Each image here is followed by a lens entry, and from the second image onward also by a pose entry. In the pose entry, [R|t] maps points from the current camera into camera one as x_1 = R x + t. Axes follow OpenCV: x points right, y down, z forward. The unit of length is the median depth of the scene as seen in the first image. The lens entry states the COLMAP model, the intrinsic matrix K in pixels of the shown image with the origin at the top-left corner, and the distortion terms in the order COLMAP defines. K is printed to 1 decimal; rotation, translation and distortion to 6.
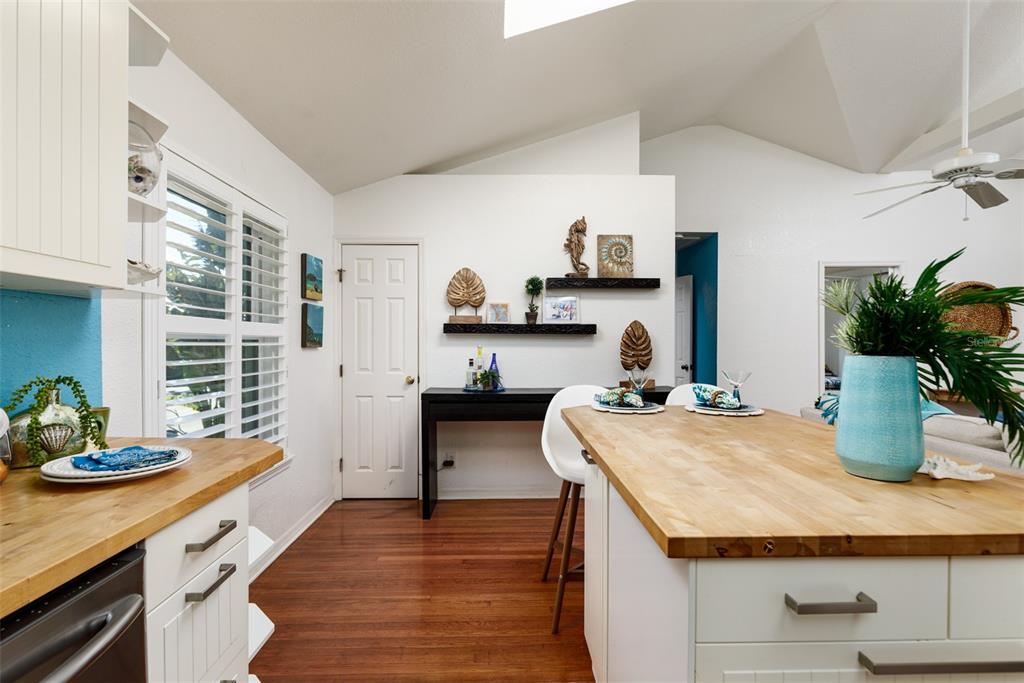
lens RADIAL K [[484.0, 0, 512.0], [0, 484.0, 341.5], [0, 0, 1]] dist [0.011178, -0.000063]
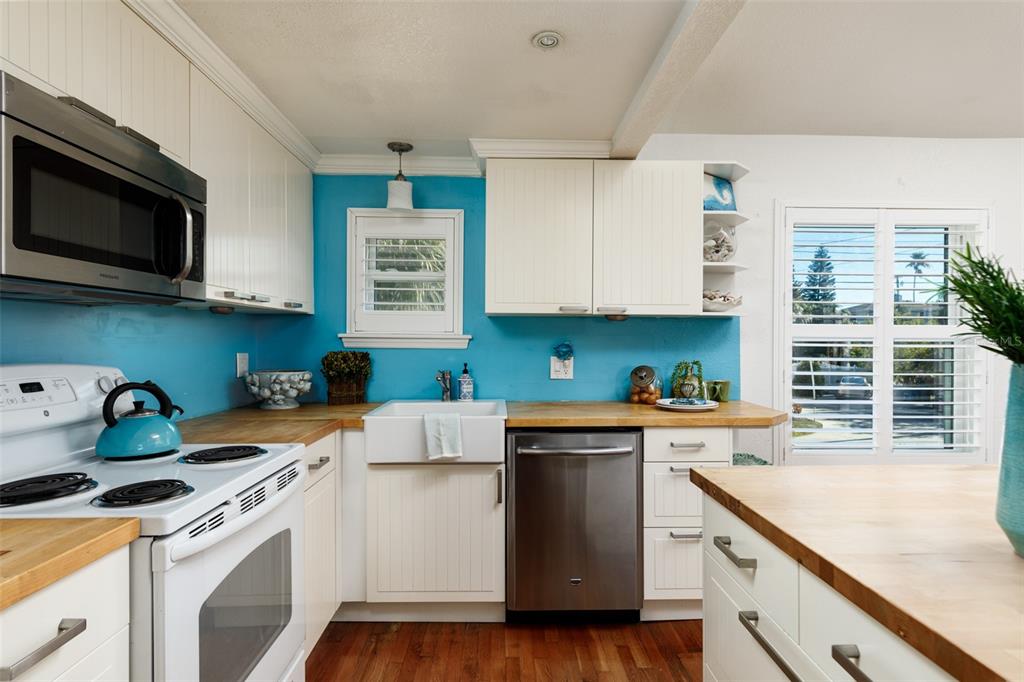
lens RADIAL K [[565.4, 0, 512.0], [0, 565.4, 341.0], [0, 0, 1]] dist [-0.001219, -0.000165]
pose [[-0.017941, -0.005272, -0.999825, 0.456956], [-0.004038, 0.999978, -0.005201, 0.003025], [0.999831, 0.003944, -0.017962, 0.100173]]
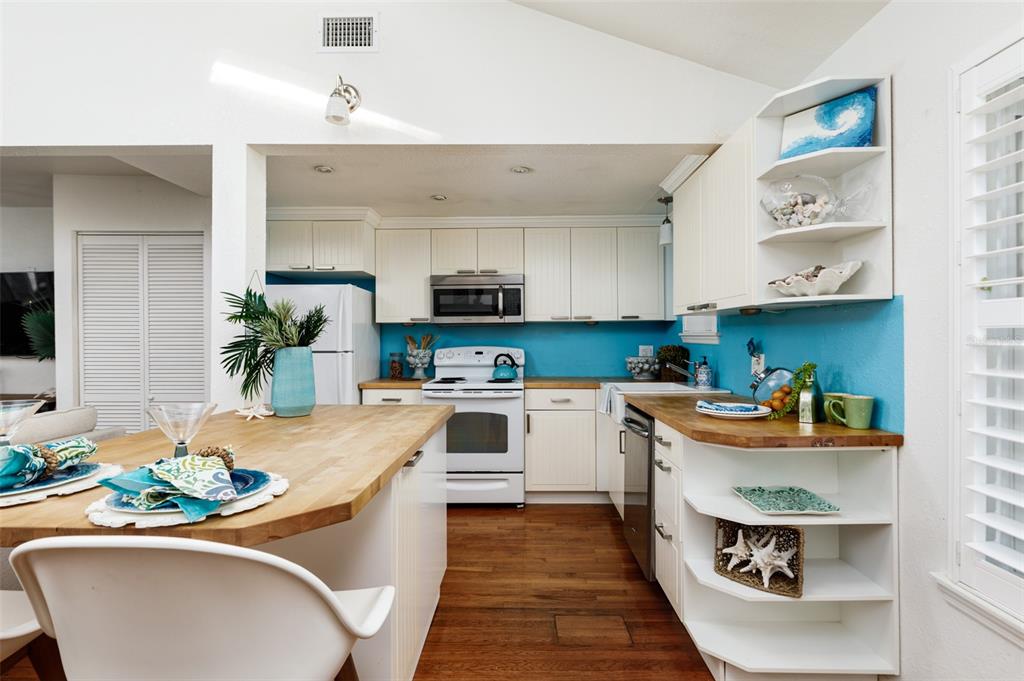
lens RADIAL K [[484.0, 0, 512.0], [0, 484.0, 340.5], [0, 0, 1]] dist [0.011178, -0.000063]
pose [[-0.998759, -0.002057, 0.049760, -0.040453], [-0.001807, 0.999985, 0.005079, -0.000124], [-0.049769, 0.004983, -0.998748, 0.844039]]
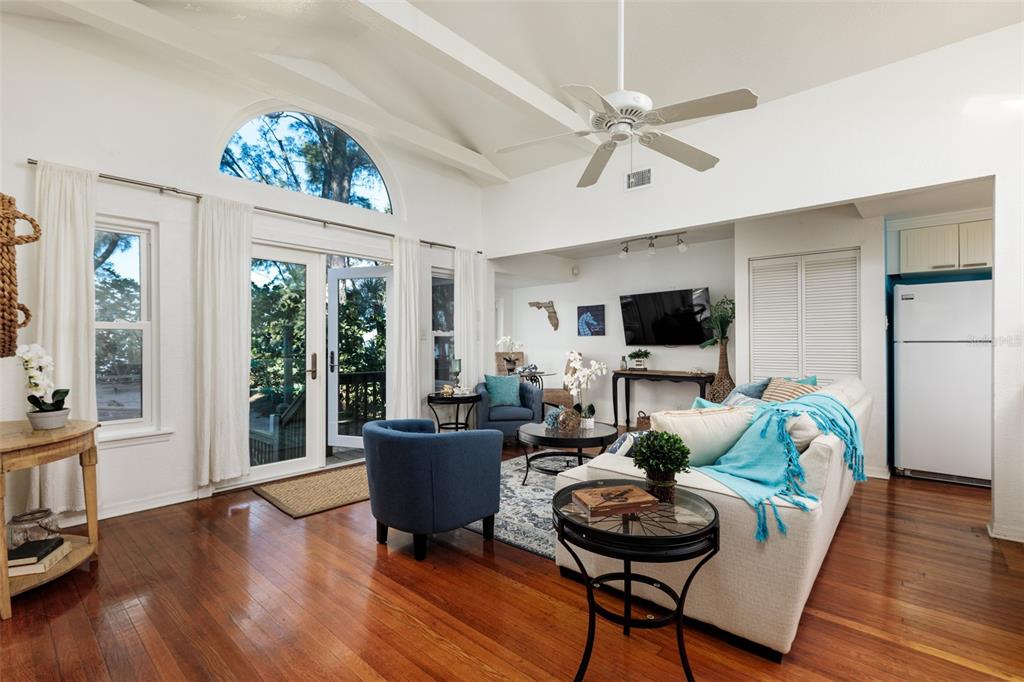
lens RADIAL K [[466.5, 0, 512.0], [0, 466.5, 341.0], [0, 0, 1]] dist [-0.000023, 0.000067]
pose [[-0.729831, 0.001657, 0.683626, 0.424059], [0.004939, 0.999984, 0.002849, 0.016620], [-0.683610, 0.005456, -0.729827, 1.316323]]
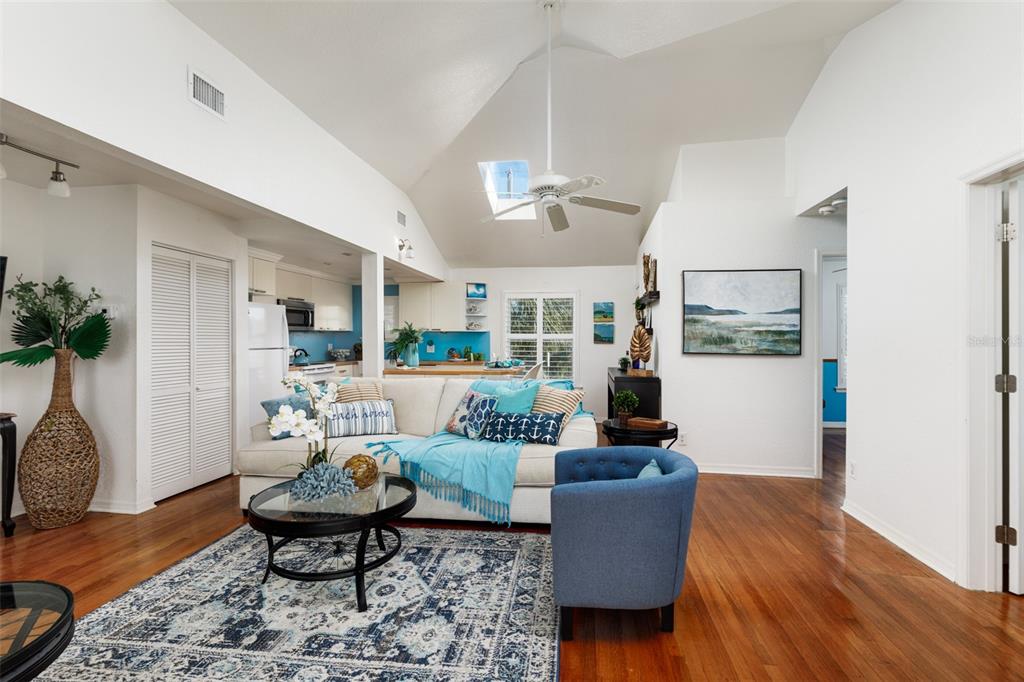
lens RADIAL K [[484.0, 0, 512.0], [0, 484.0, 341.0], [0, 0, 1]] dist [0.011178, -0.000063]
pose [[-0.188633, 0.002155, -0.982045, 1.594613], [-0.003414, 0.999990, 0.002850, -0.002495], [0.982042, 0.003890, -0.188624, 0.878475]]
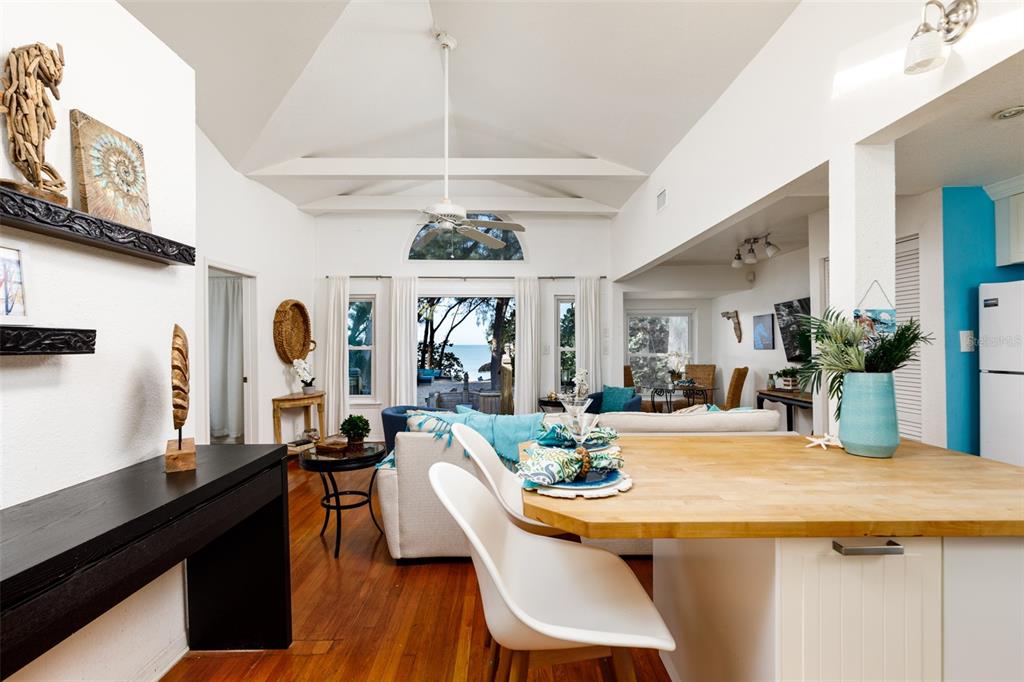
lens RADIAL K [[484.0, 0, 512.0], [0, 484.0, 341.0], [0, 0, 1]] dist [0.011178, -0.000063]
pose [[0.007662, 0.007954, 0.999939, -0.232303], [0.007518, 0.999940, -0.008011, -0.018722], [-0.999942, 0.007579, 0.007602, 0.633021]]
